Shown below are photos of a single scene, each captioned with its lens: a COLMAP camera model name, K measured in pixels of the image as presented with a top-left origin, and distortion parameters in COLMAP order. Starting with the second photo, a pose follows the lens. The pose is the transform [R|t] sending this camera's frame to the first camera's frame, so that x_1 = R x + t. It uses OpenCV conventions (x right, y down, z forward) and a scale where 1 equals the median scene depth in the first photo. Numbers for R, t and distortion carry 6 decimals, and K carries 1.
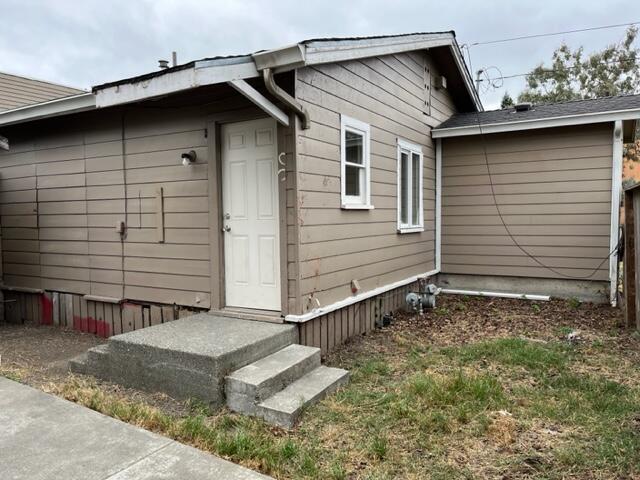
lens RADIAL K [[484.4, 0, 320.0], [0, 484.4, 240.0], [0, 0, 1]] dist [0.062484, -0.090774]
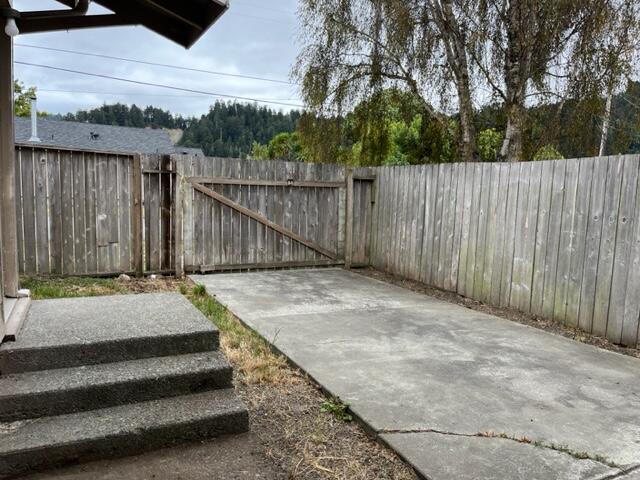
lens RADIAL K [[484.4, 0, 320.0], [0, 484.4, 240.0], [0, 0, 1]] dist [0.062484, -0.090774]
pose [[-0.840241, -0.071652, 0.537459, -0.911682], [0.000809, 0.991063, 0.133389, -0.029129], [-0.542213, 0.112514, -0.832674, 1.464083]]
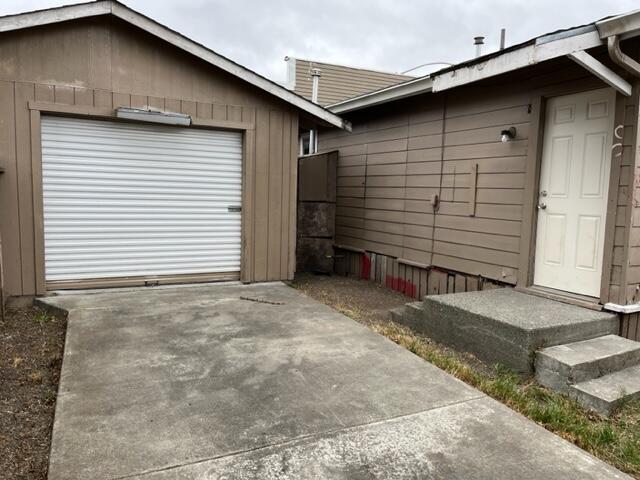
lens RADIAL K [[484.4, 0, 320.0], [0, 484.4, 240.0], [0, 0, 1]] dist [0.062484, -0.090774]
pose [[0.839258, 0.089973, -0.536237, -0.038254], [-0.064728, 0.995734, 0.065765, 0.009870], [0.539866, -0.020484, 0.841501, -0.080441]]
